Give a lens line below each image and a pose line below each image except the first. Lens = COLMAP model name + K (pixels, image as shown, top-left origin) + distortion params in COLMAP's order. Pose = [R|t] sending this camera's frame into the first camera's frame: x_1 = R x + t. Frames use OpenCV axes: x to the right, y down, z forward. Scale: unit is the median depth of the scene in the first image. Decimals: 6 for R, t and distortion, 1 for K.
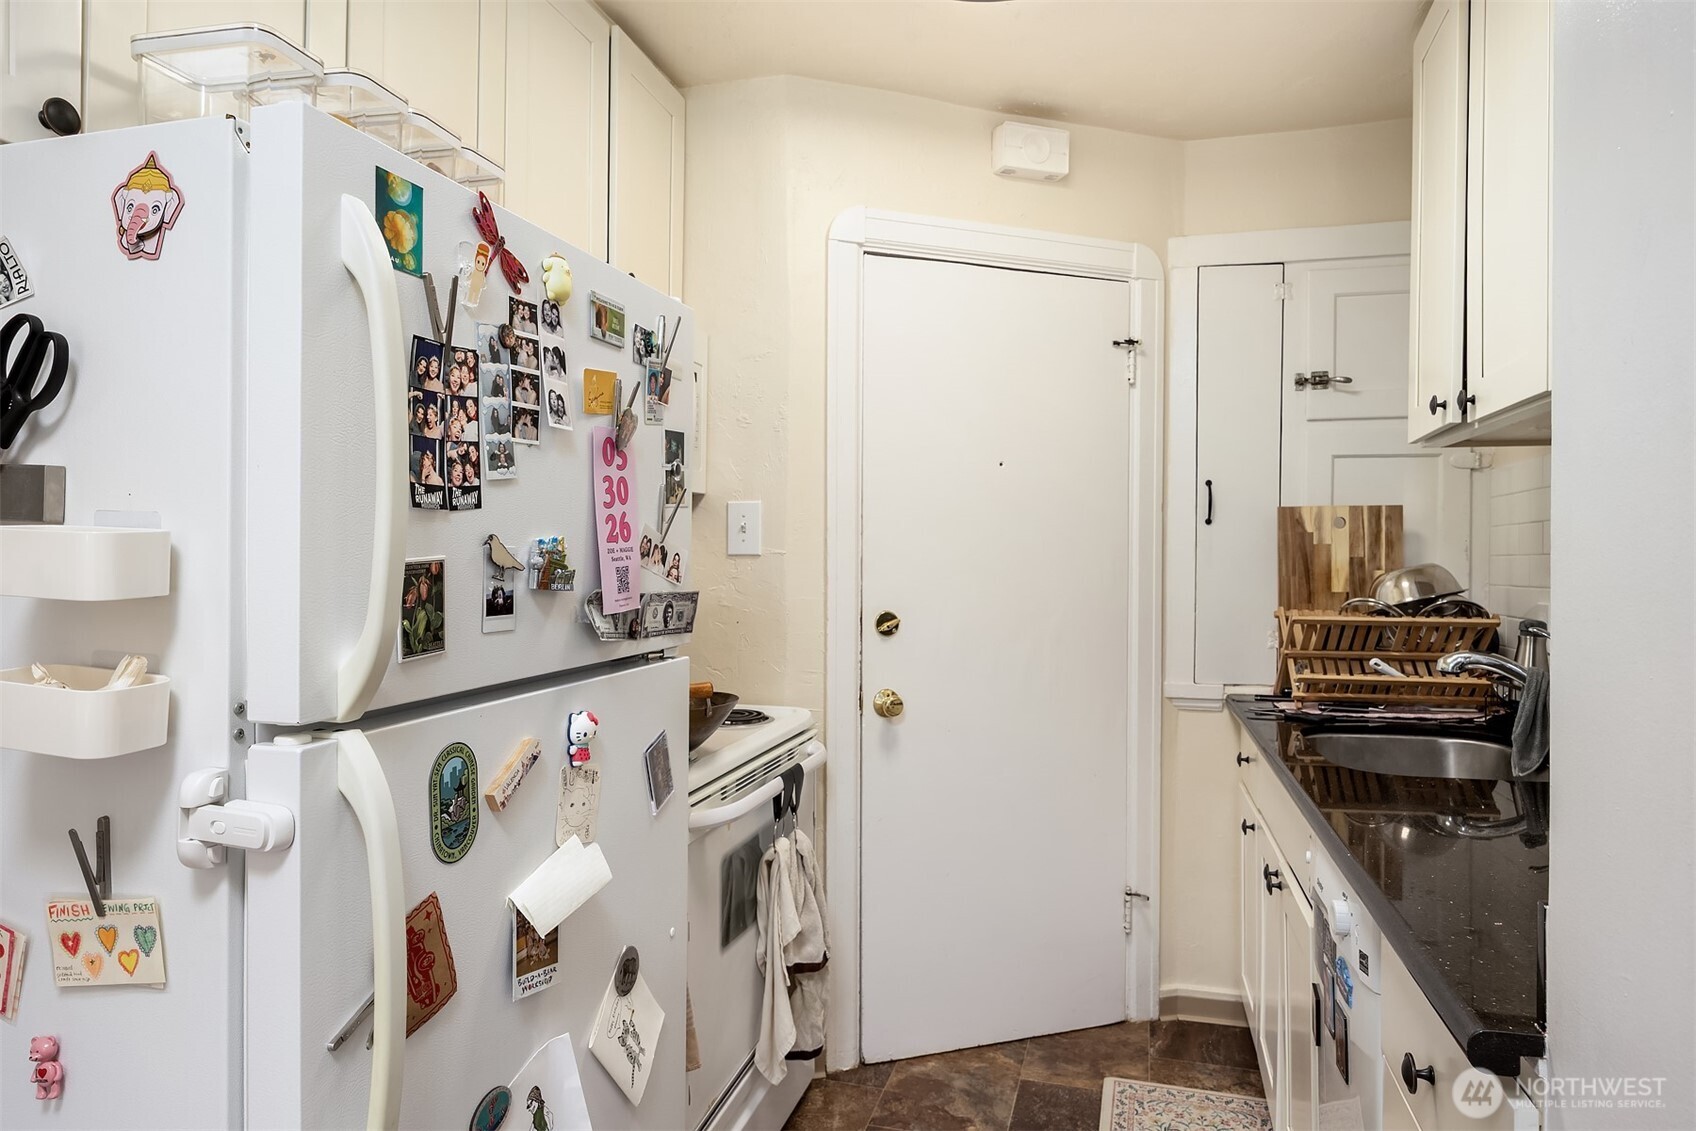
lens RADIAL K [[1040.2, 0, 848.0], [0, 1040.2, 565.5], [0, 0, 1]] dist [-0.000676, -0.000019]
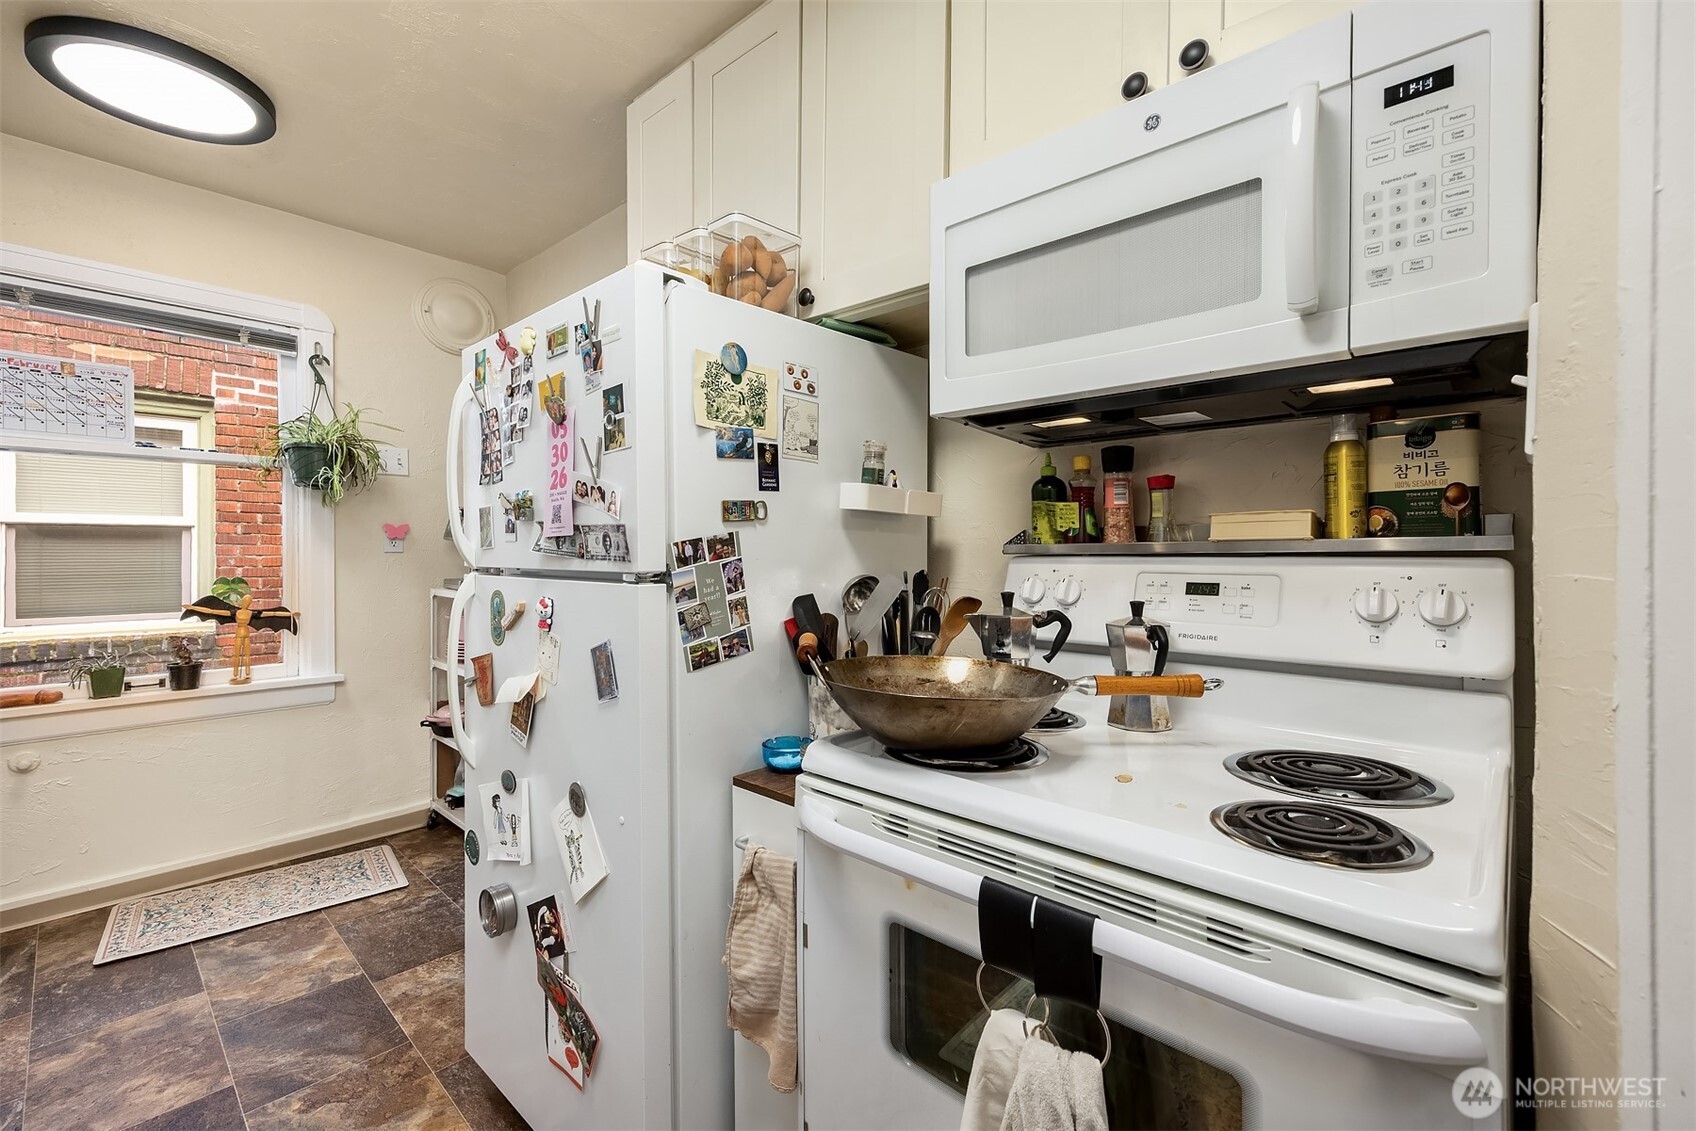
lens RADIAL K [[719.2, 0, 849.6], [0, 719.2, 536.1], [0, 0, 1]] dist [0.000939, -0.013121]
pose [[-0.458009, -0.016359, -0.888797, 0.245016], [-0.014879, 0.999832, -0.010735, 0.024736], [0.888823, 0.008308, -0.458176, 0.924869]]
